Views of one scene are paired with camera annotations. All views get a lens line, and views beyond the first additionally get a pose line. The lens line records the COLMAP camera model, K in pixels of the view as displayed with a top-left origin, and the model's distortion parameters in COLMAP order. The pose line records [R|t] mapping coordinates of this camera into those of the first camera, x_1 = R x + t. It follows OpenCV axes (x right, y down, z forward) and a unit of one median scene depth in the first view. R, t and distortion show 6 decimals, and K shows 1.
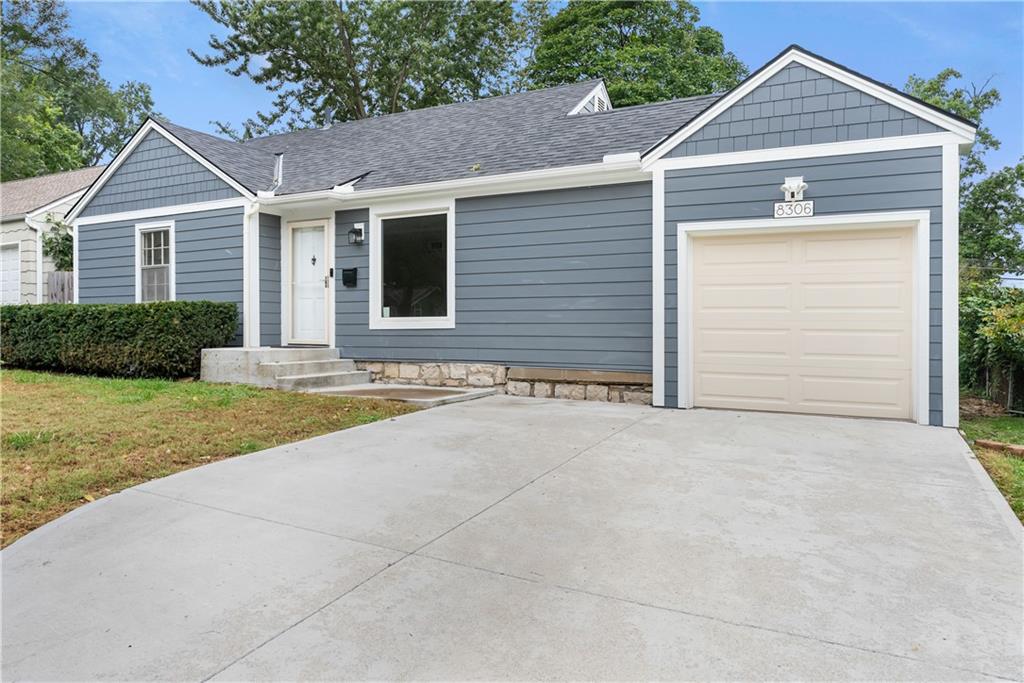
lens RADIAL K [[739.9, 0, 512.0], [0, 739.9, 341.5], [0, 0, 1]] dist [-0.003294, -0.001545]
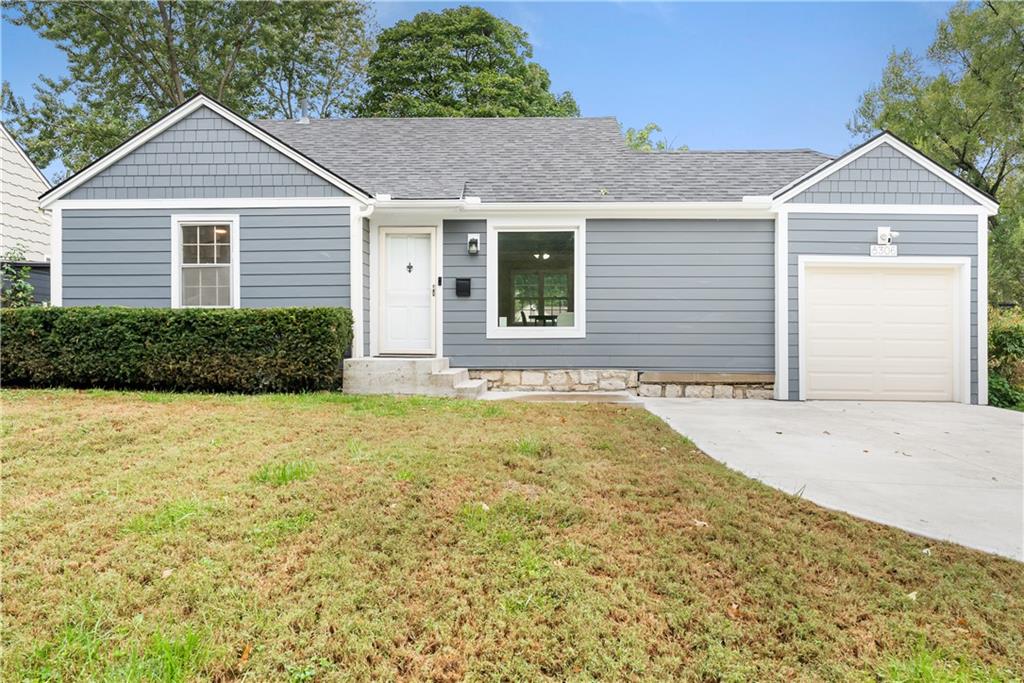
lens RADIAL K [[751.1, 0, 512.0], [0, 751.1, 341.5], [0, 0, 1]] dist [-0.001775, 0.000341]
pose [[0.889505, -0.000094, 0.456926, -0.642249], [0.007155, 0.999880, -0.013725, 0.002187], [-0.456870, 0.015478, 0.889399, 0.064140]]
